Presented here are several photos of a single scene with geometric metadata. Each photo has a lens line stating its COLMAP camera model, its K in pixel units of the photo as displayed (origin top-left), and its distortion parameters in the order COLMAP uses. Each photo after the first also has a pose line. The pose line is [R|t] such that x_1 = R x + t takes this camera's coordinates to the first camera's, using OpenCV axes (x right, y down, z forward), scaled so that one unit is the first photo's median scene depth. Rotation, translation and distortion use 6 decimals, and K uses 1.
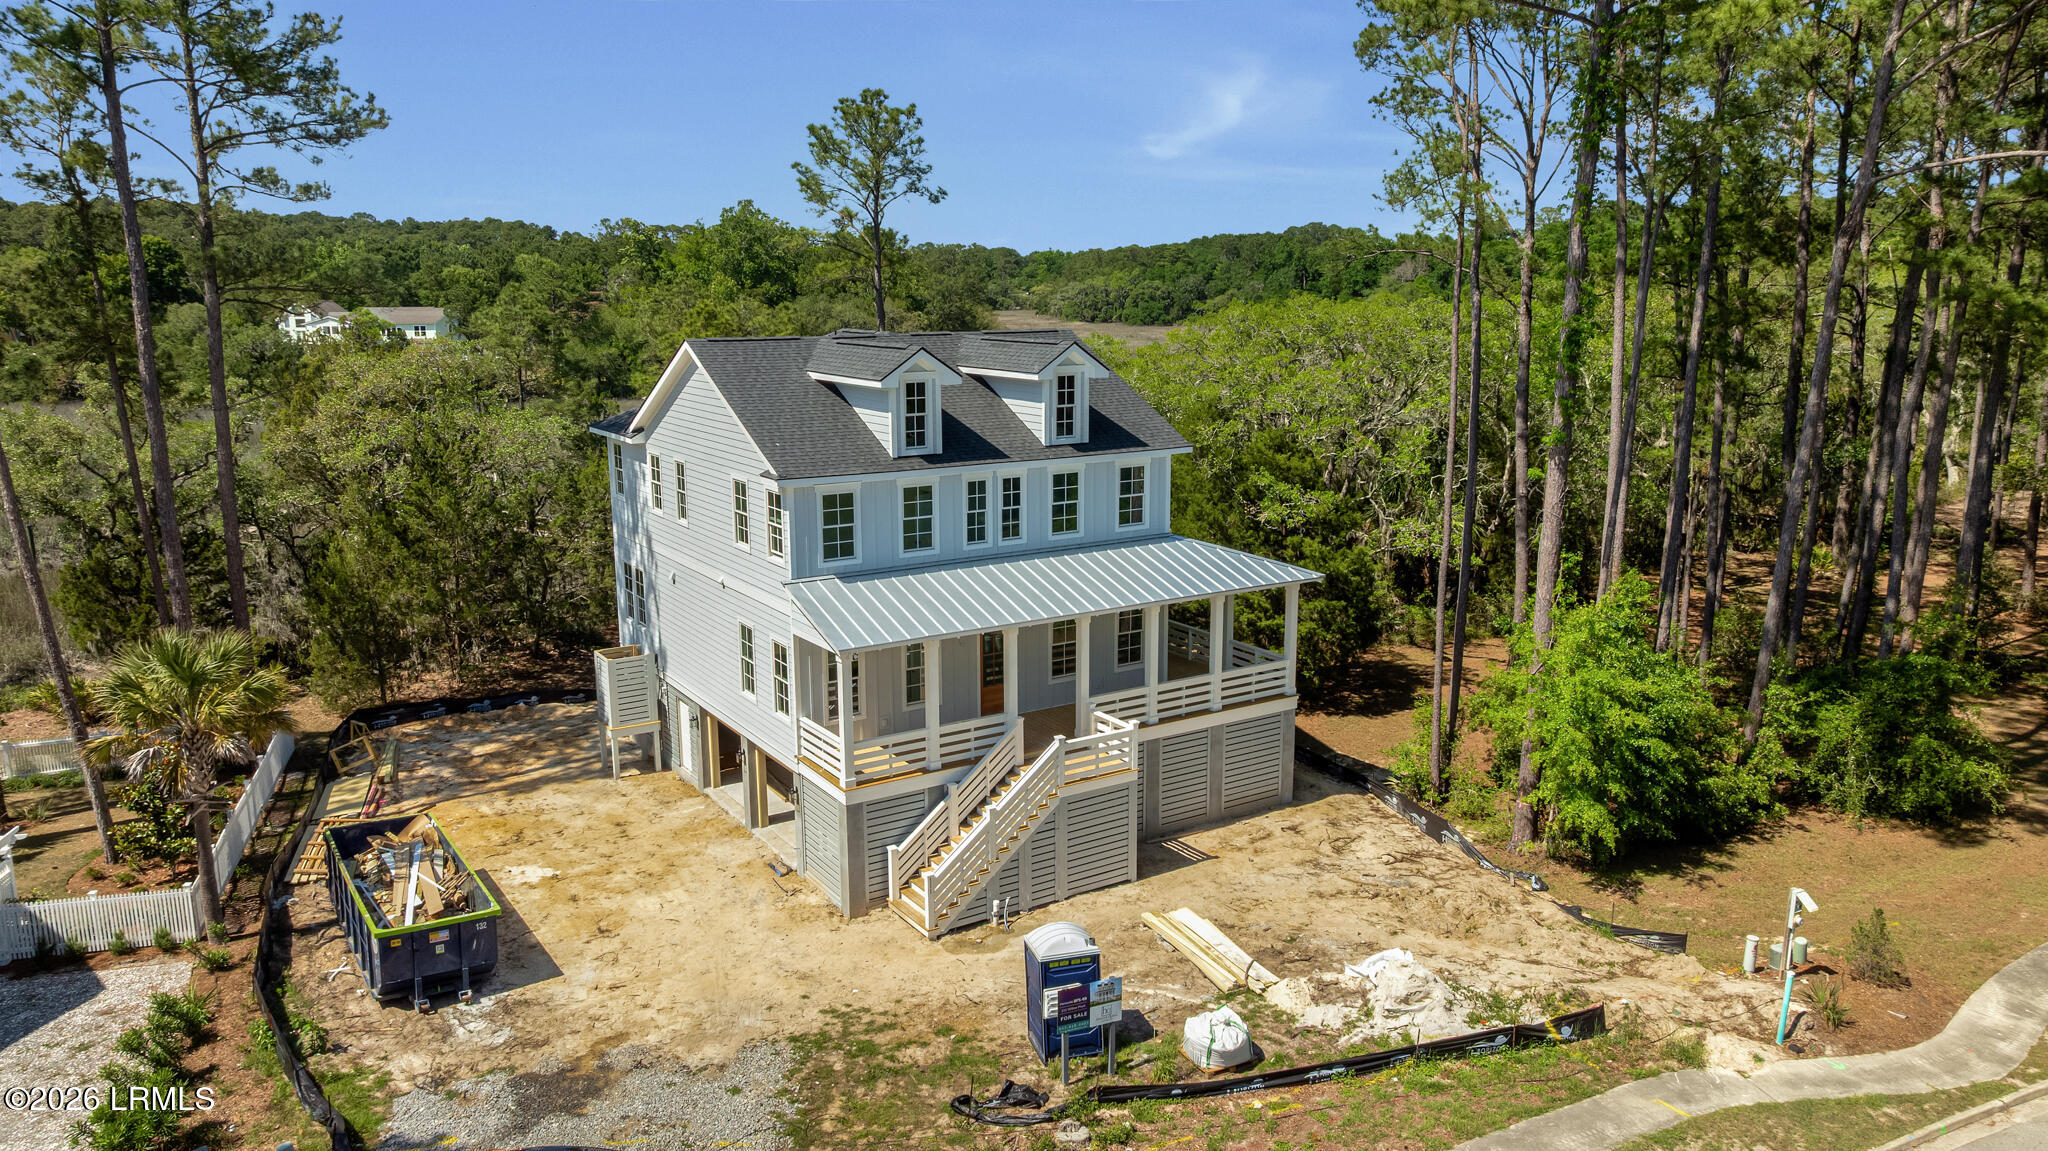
lens RADIAL K [[1441.3, 0, 1024.0], [0, 1441.3, 575.5], [0, 0, 1]] dist [0.005726, 0.000472]
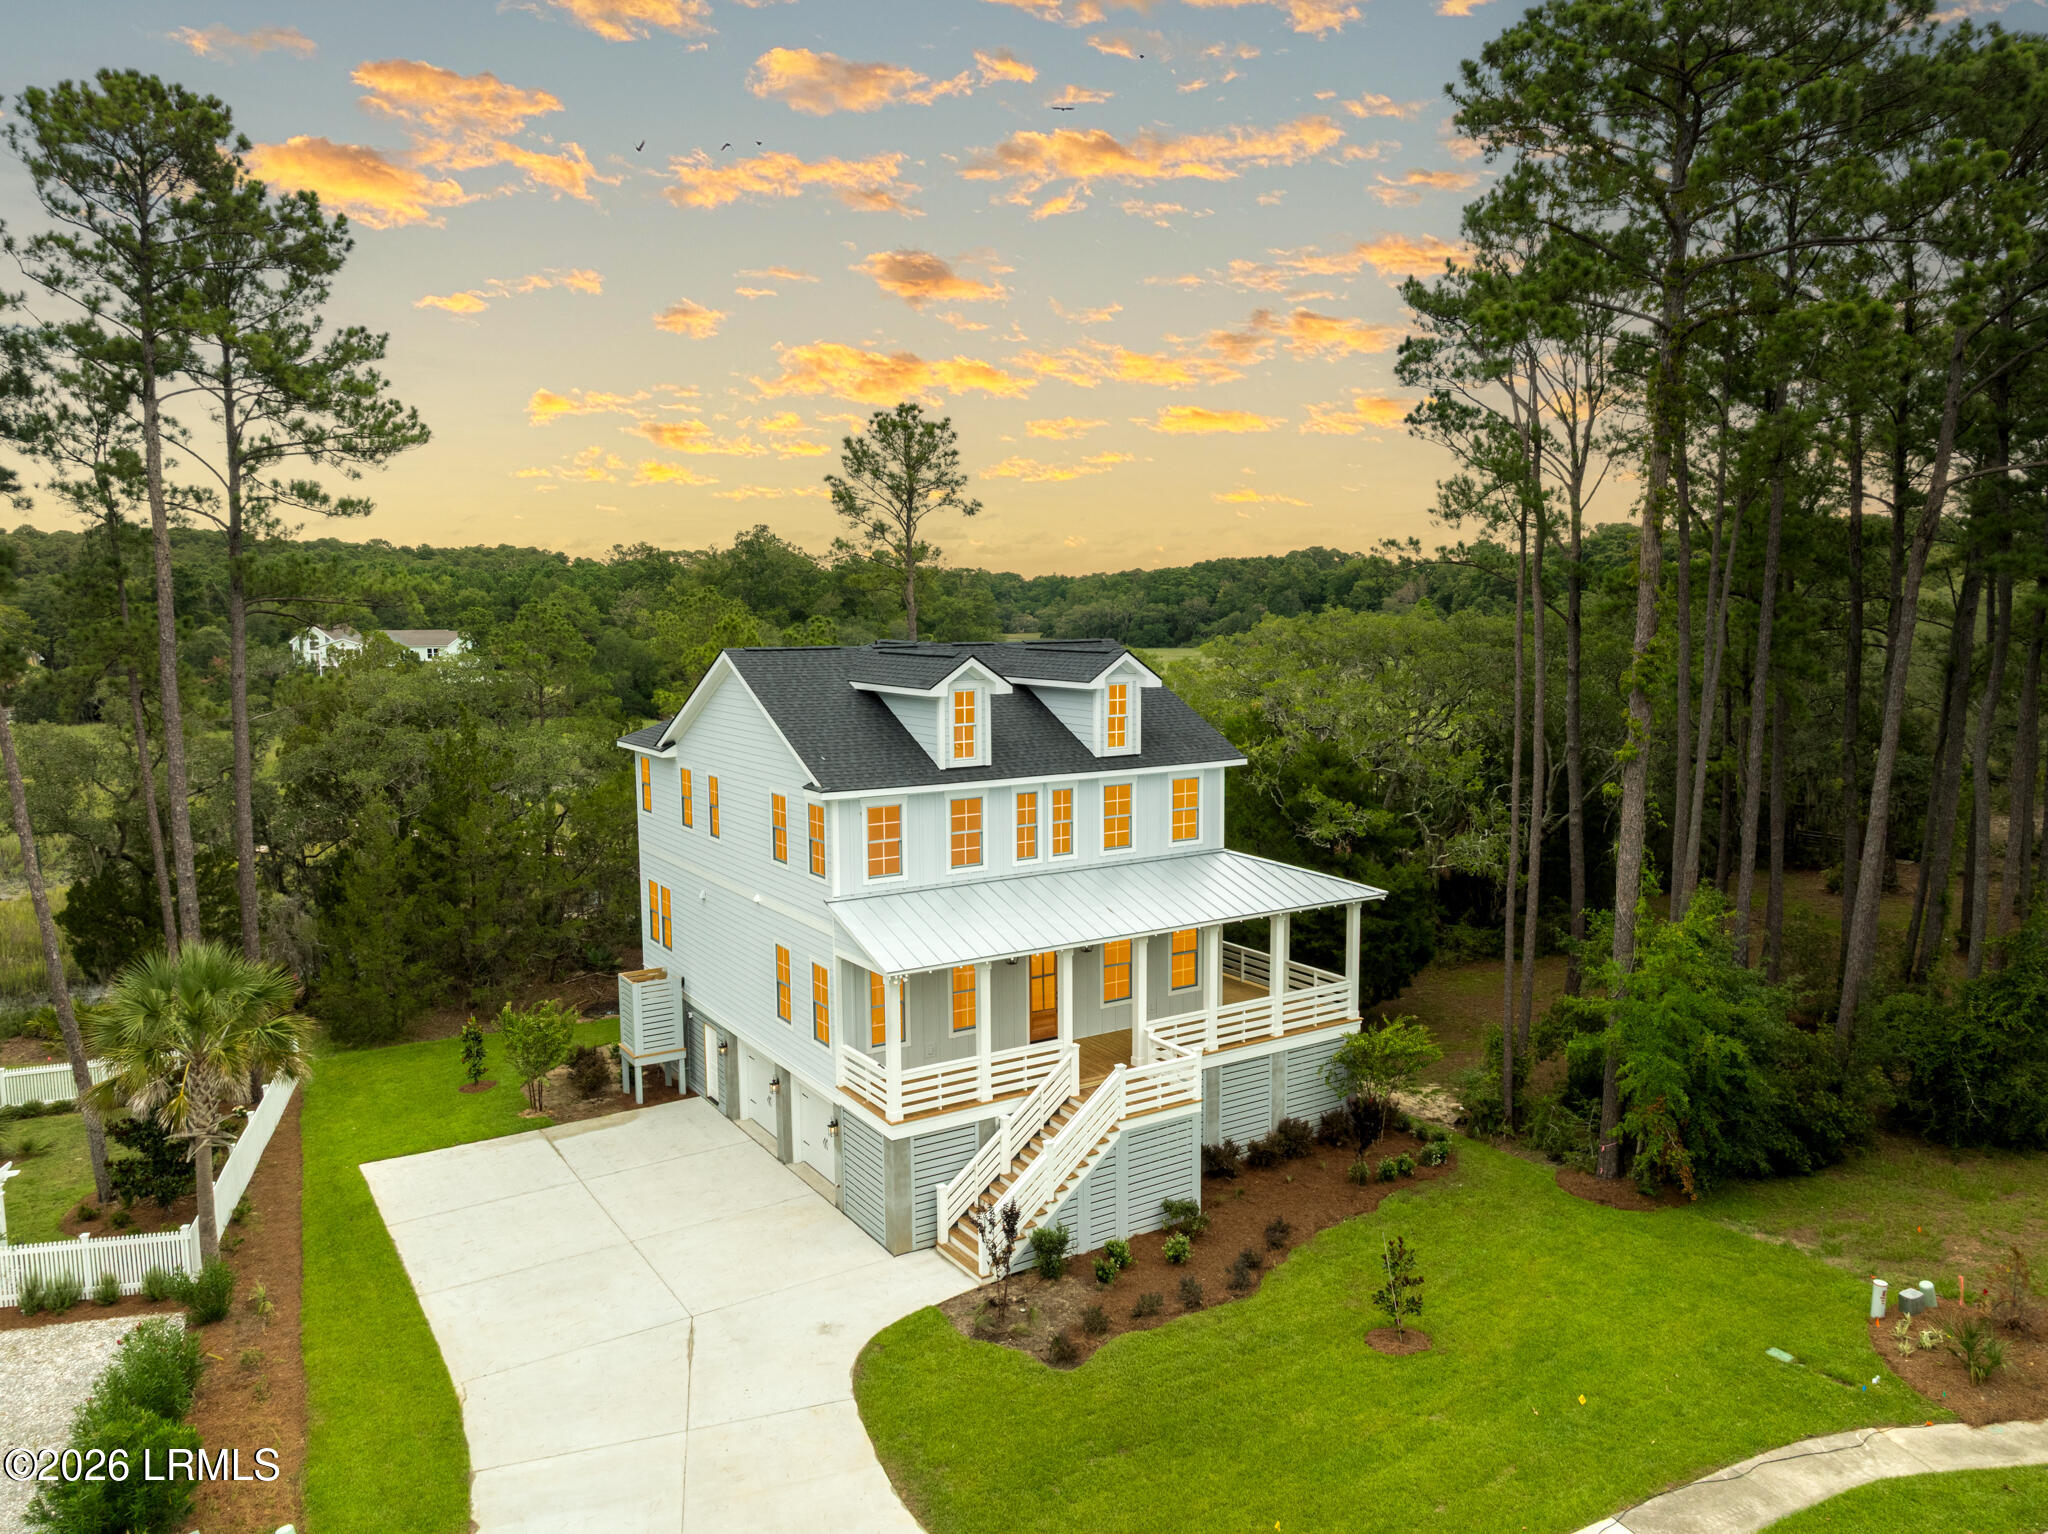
lens RADIAL K [[1451.3, 0, 1024.0], [0, 1451.3, 767.0], [0, 0, 1]] dist [-0.040515, 0.060180]
pose [[0.999997, -0.002281, -0.001054, -0.031907], [0.002176, 0.995886, -0.090584, 0.003761], [0.001256, 0.090582, 0.995888, 0.039244]]
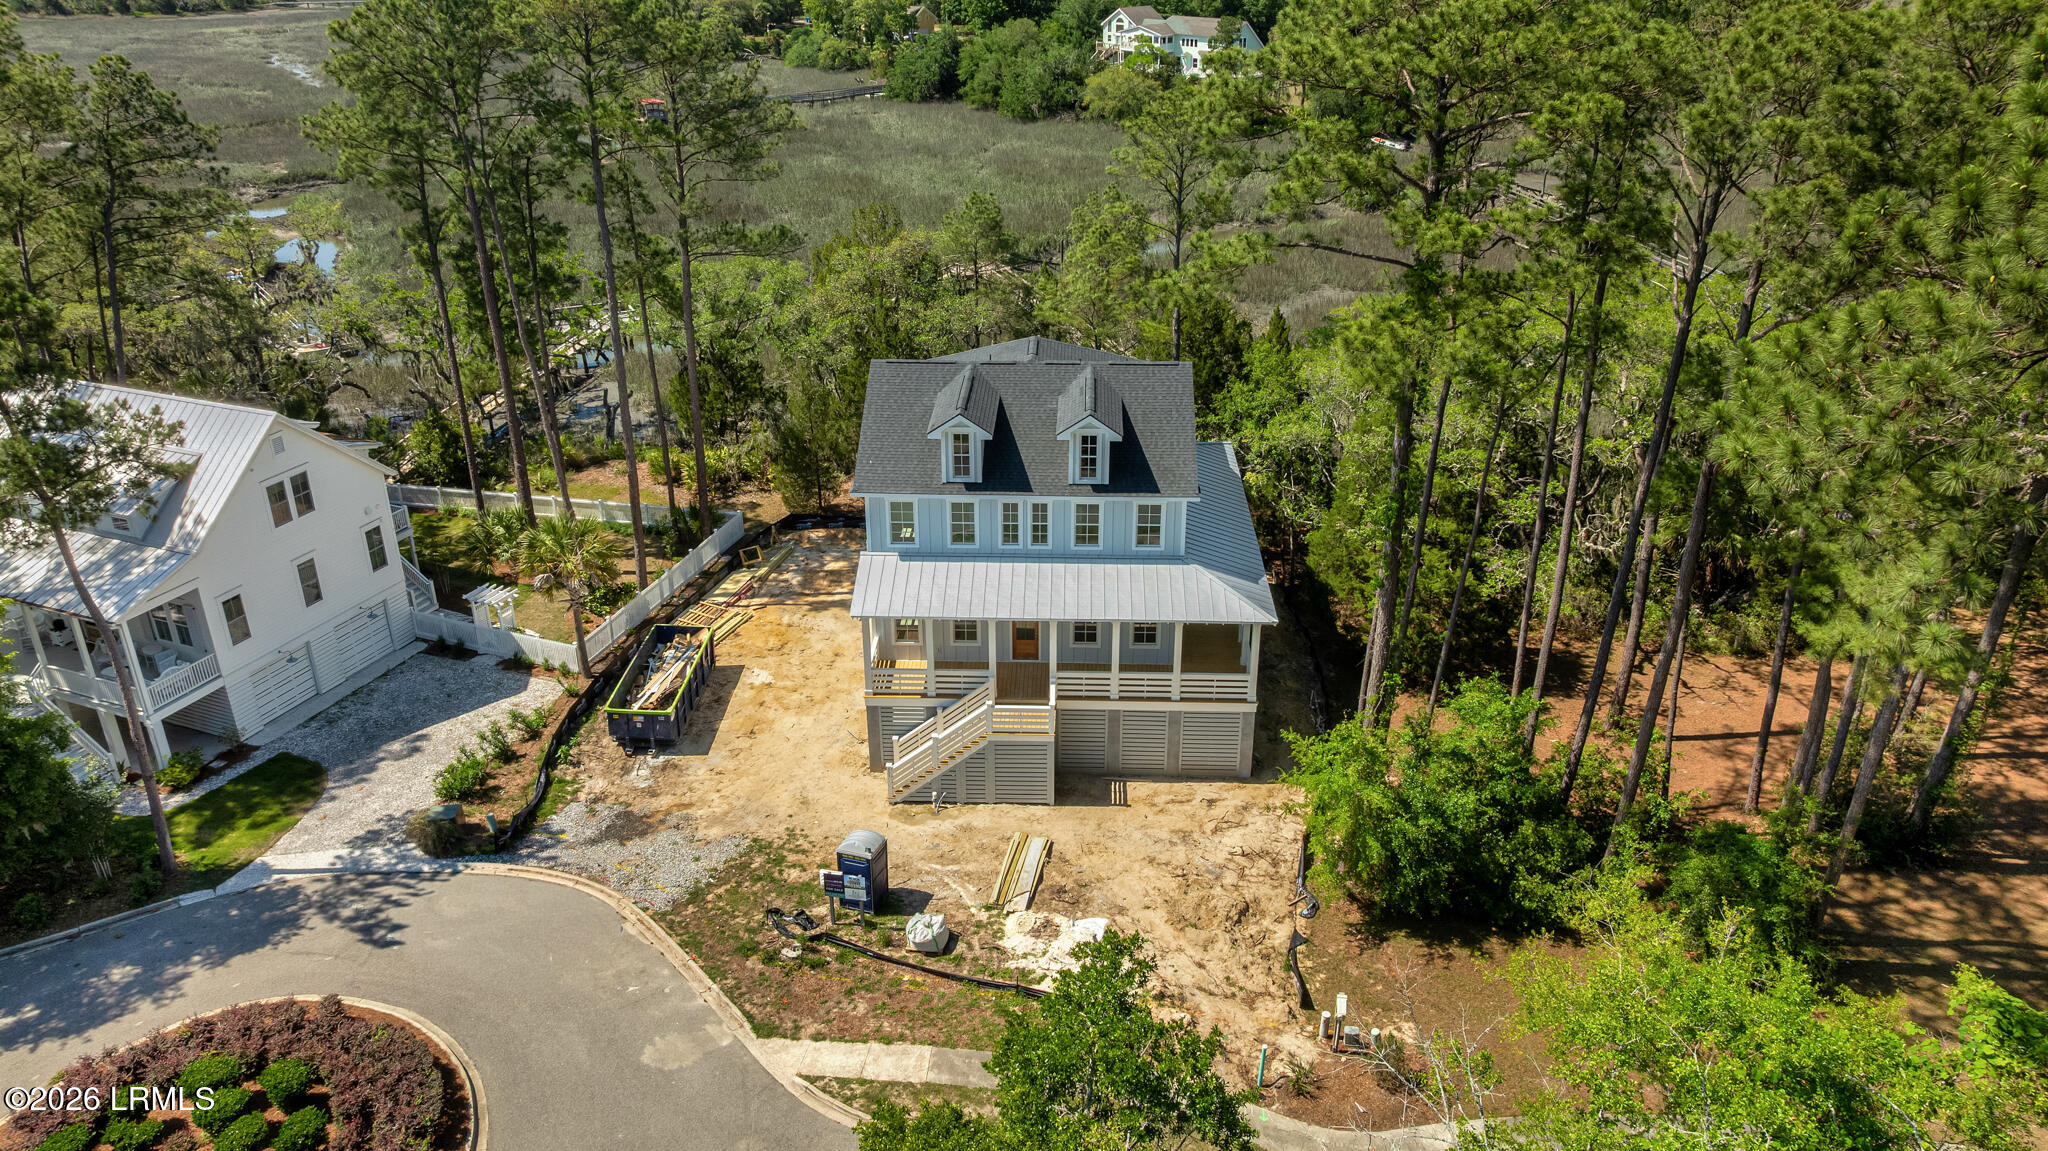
lens RADIAL K [[1441.3, 0, 1024.0], [0, 1441.3, 575.5], [0, 0, 1]] dist [0.005726, 0.000472]
pose [[0.821200, 0.244084, -0.515805, 0.677295], [-0.114799, 0.956088, 0.269662, -0.356810], [0.558975, -0.162233, 0.813159, -0.126614]]
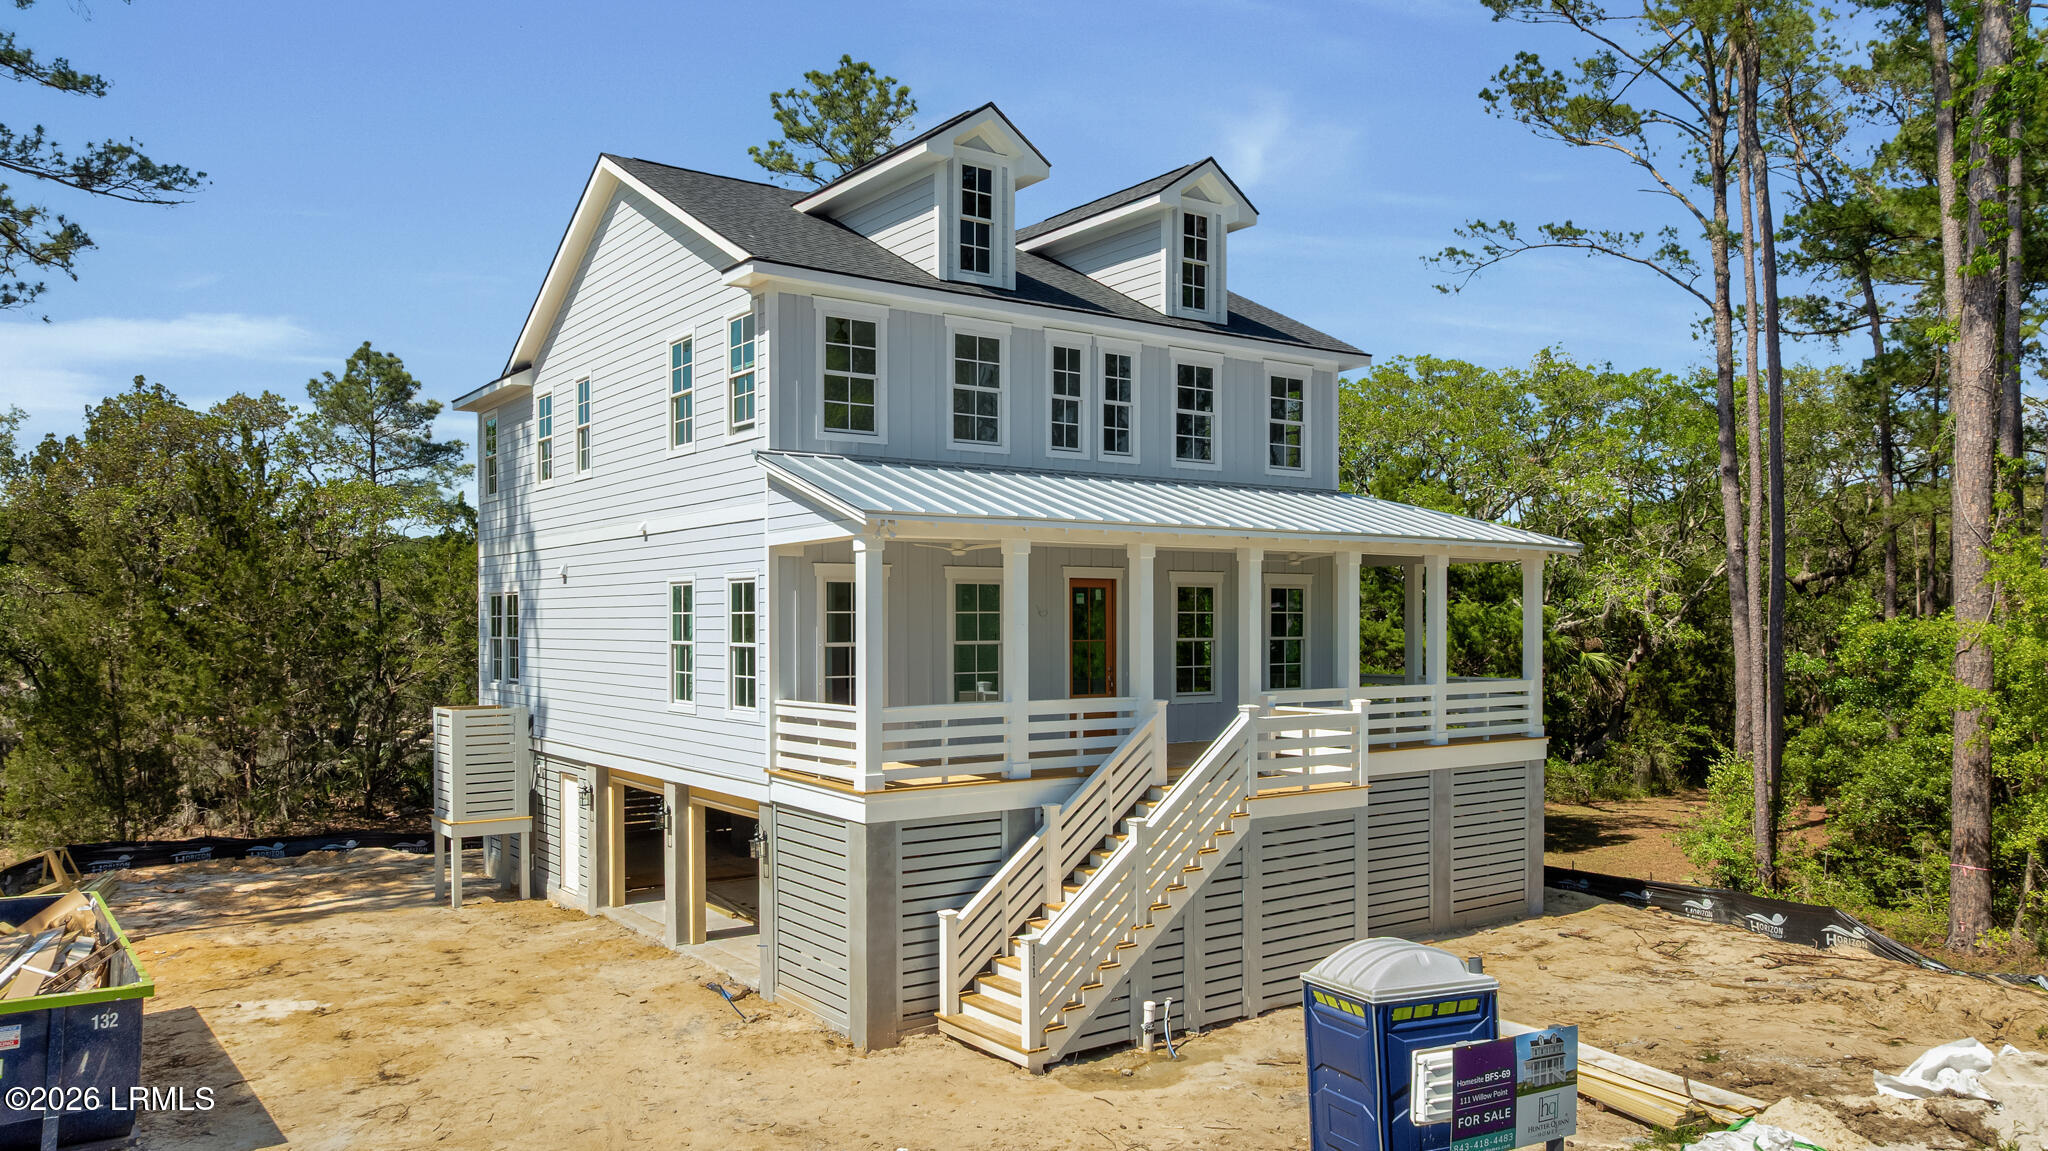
lens RADIAL K [[1462.1, 0, 1029.3], [0, 1462.1, 633.8], [0, 0, 1]] dist [-0.013572, -0.002391]
pose [[0.998141, 0.002500, 0.060892, -0.082914], [0.009453, 0.980714, -0.195222, 0.169862], [-0.060206, 0.195435, 0.978867, 0.388057]]
